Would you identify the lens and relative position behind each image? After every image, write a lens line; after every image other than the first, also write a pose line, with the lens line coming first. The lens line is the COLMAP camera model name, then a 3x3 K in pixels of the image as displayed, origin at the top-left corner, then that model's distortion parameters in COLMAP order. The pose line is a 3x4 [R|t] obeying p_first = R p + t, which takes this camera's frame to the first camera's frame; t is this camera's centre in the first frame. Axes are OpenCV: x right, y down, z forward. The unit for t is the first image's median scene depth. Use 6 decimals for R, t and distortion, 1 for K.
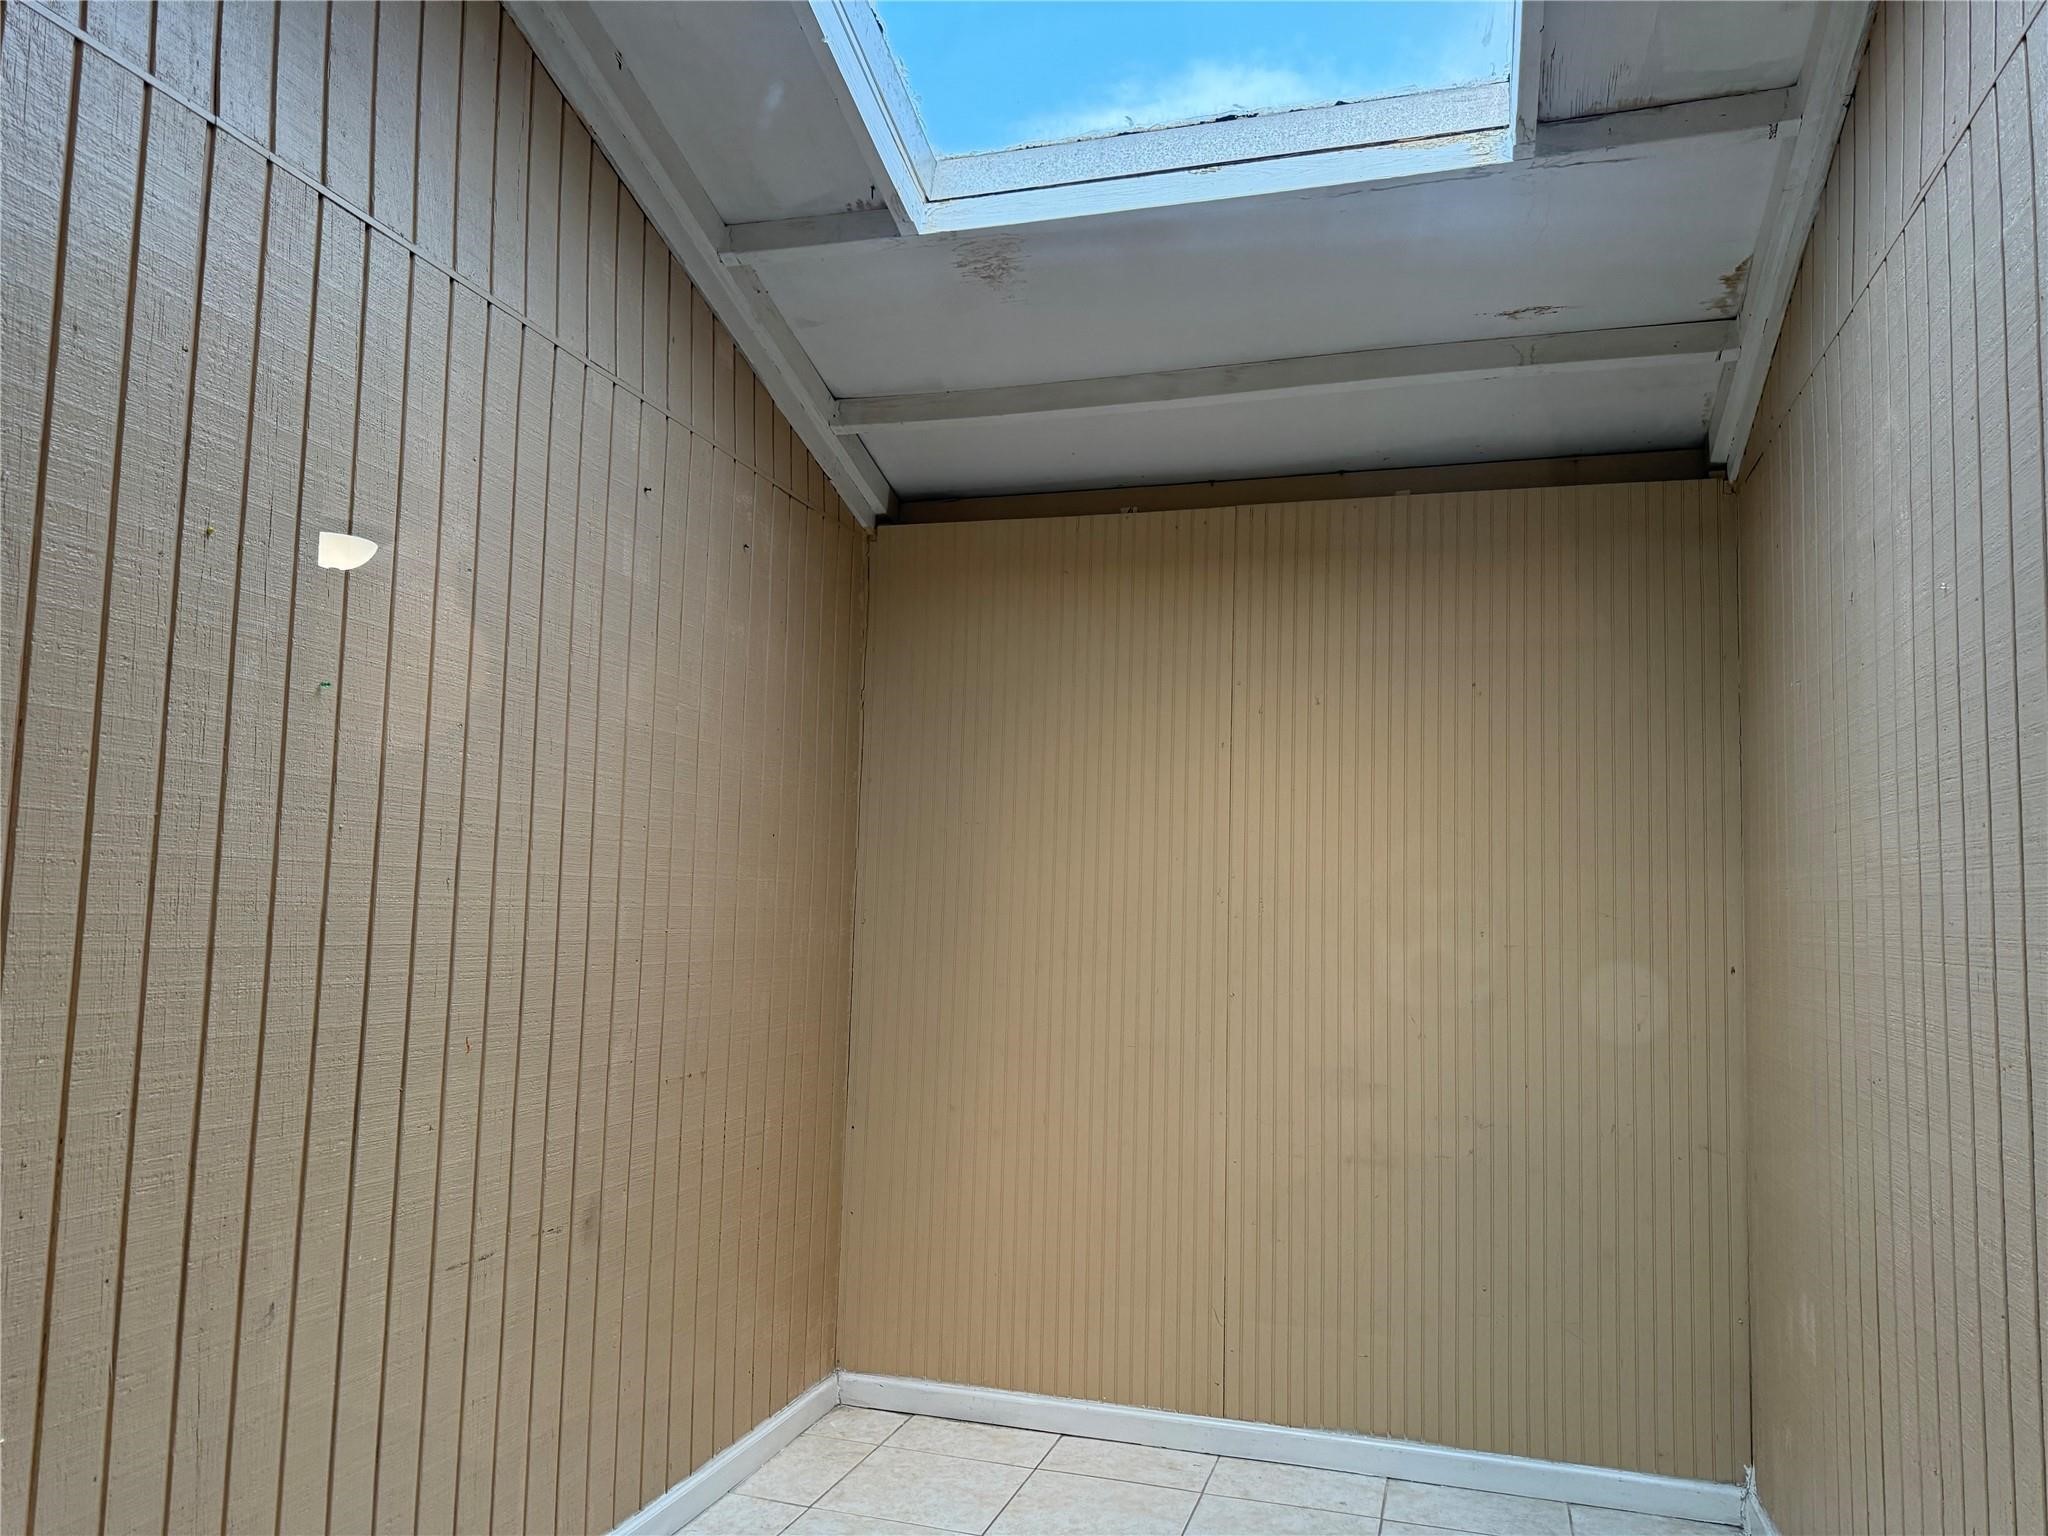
lens RADIAL K [[1455.1, 0, 1024.0], [0, 1455.1, 768.0], [0, 0, 1]] dist [0.003045, -0.004461]
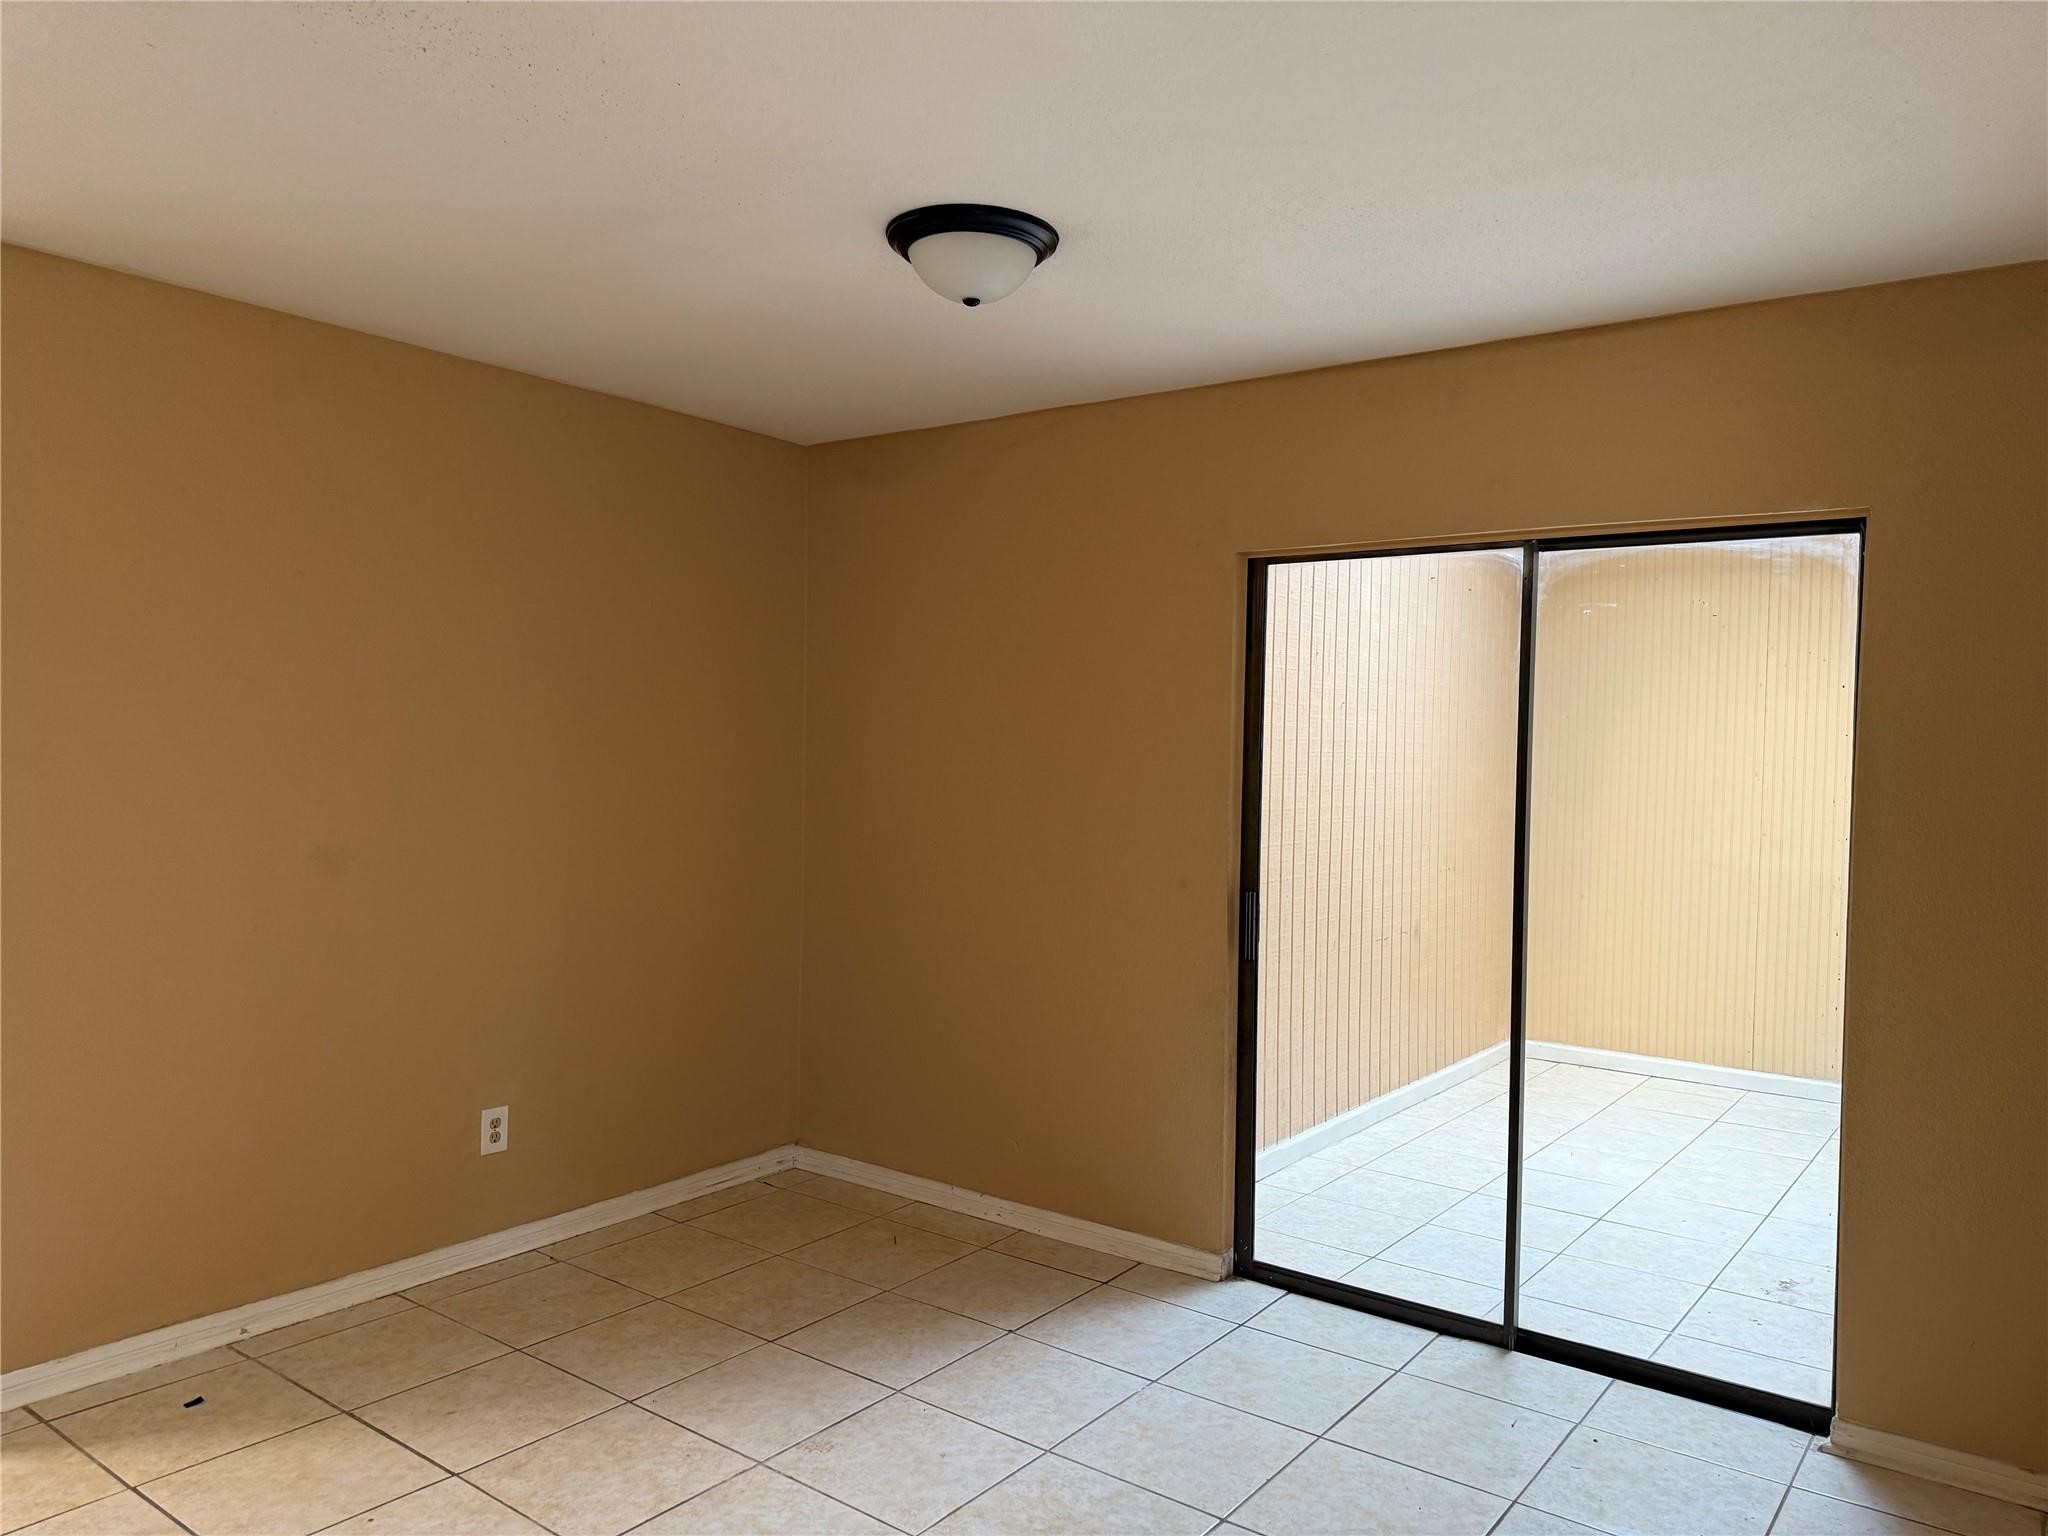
lens RADIAL K [[1455.1, 0, 1024.0], [0, 1455.1, 768.0], [0, 0, 1]] dist [0.003045, -0.004461]
pose [[0.942782, 0.008890, -0.333291, -0.111987], [0.026091, 0.994612, 0.100334, -0.120881], [0.332387, -0.103290, 0.937470, -0.923797]]
